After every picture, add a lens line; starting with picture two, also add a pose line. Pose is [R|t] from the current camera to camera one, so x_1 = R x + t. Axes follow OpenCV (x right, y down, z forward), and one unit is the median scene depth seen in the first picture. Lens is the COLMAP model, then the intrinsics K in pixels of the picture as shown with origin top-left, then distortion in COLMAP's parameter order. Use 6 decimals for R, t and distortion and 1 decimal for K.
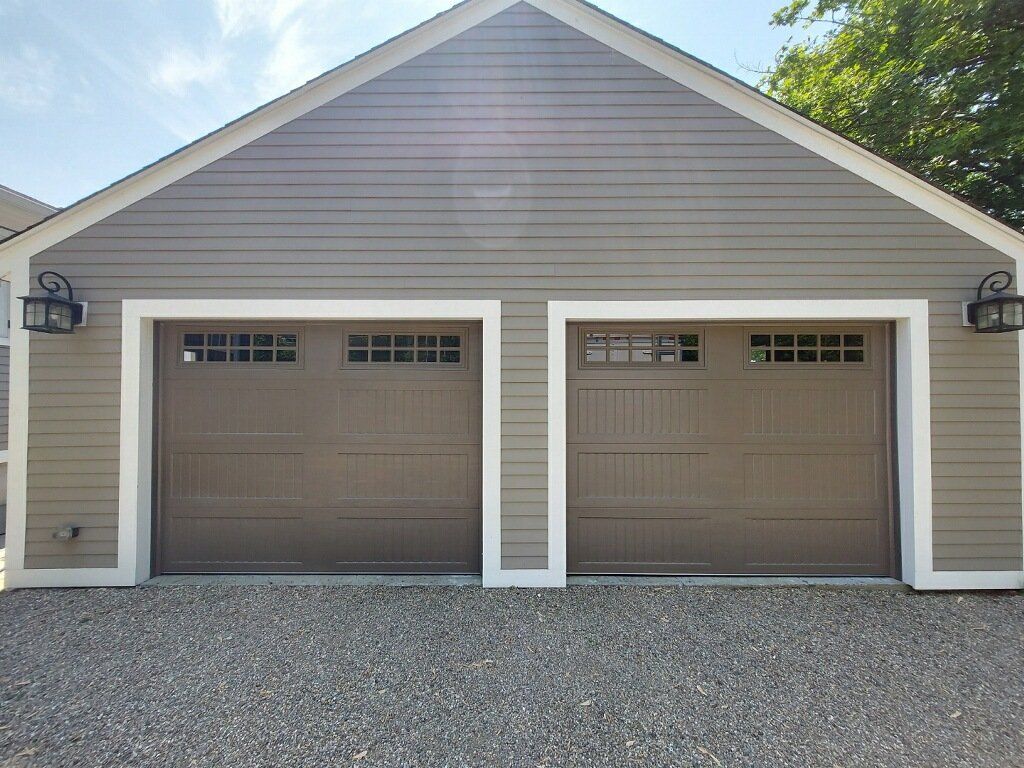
lens RADIAL K [[416.1, 0, 511.2], [0, 416.1, 385.5], [0, 0, 1]] dist [0.007866, 0.001854]
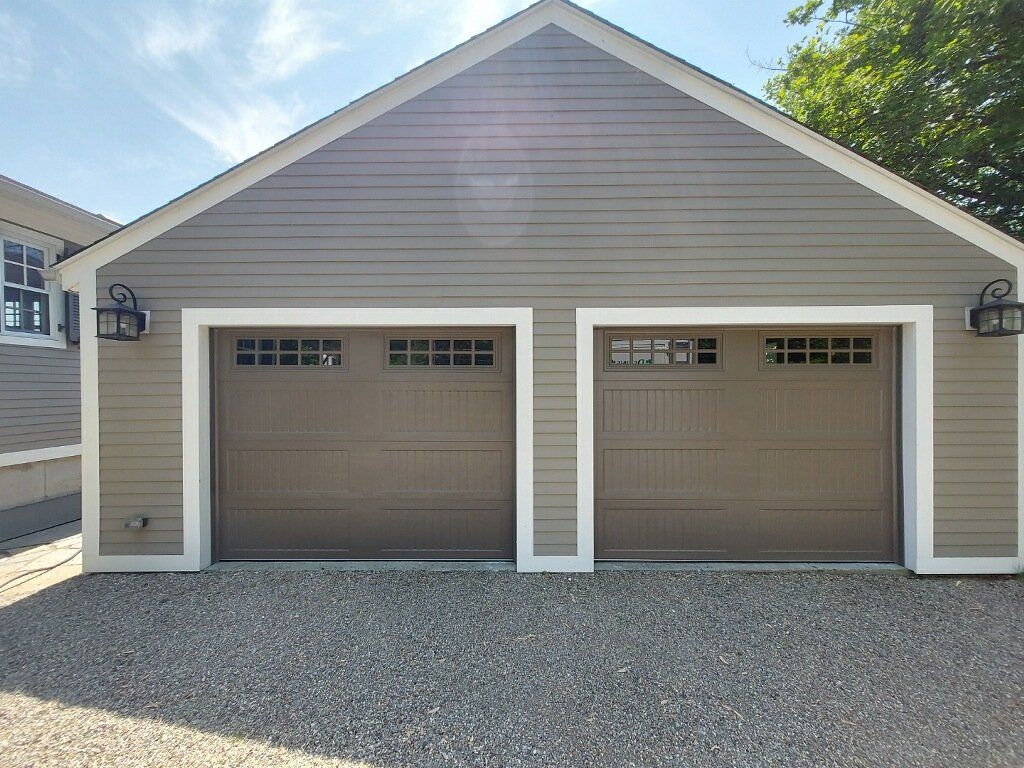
lens RADIAL K [[416.1, 0, 513.8], [0, 416.1, 386.7], [0, 0, 1]] dist [0.007866, 0.001854]
pose [[0.999973, -0.003742, -0.006362, -0.067834], [0.003874, 0.999776, 0.020820, -0.023600], [0.006283, -0.020844, 0.999763, -0.078233]]
